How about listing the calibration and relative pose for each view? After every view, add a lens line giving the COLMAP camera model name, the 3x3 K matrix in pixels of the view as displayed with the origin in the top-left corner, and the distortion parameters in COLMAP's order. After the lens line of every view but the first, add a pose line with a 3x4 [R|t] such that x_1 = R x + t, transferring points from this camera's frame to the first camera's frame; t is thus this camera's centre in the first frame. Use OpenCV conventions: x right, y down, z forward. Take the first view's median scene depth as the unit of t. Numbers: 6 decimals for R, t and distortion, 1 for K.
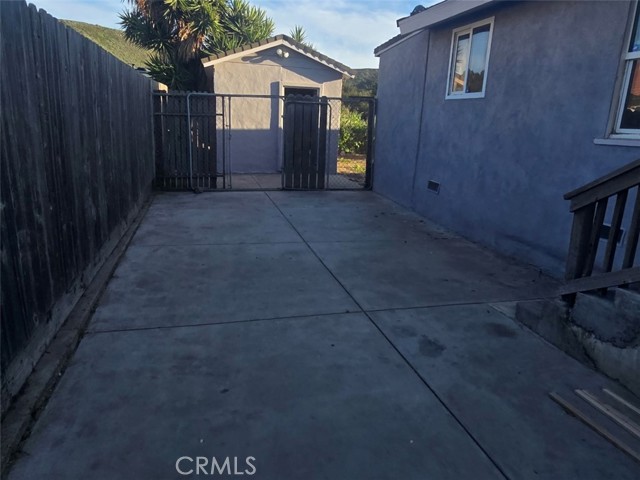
lens RADIAL K [[463.4, 0, 319.9], [0, 463.4, 239.5], [0, 0, 1]] dist [0.001712, 0.000084]
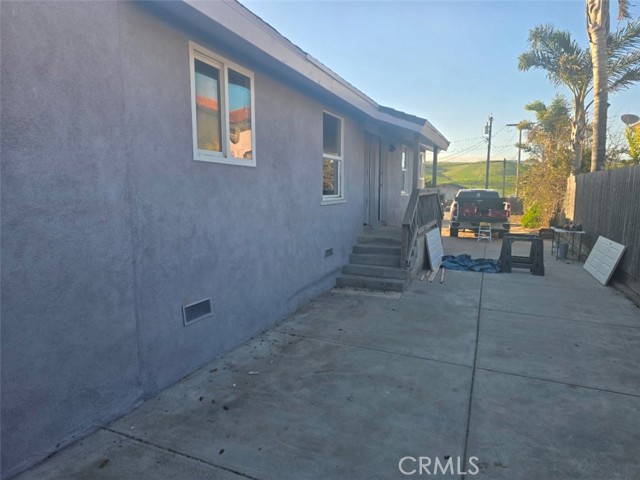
lens RADIAL K [[408.7, 0, 320.3], [0, 408.7, 240.6], [0, 0, 1]] dist [0.000190, -0.002455]
pose [[-0.794786, -0.126734, 0.593510, -0.245031], [0.112556, 0.930205, 0.349356, -0.544546], [-0.596362, 0.344466, -0.725049, 1.924821]]
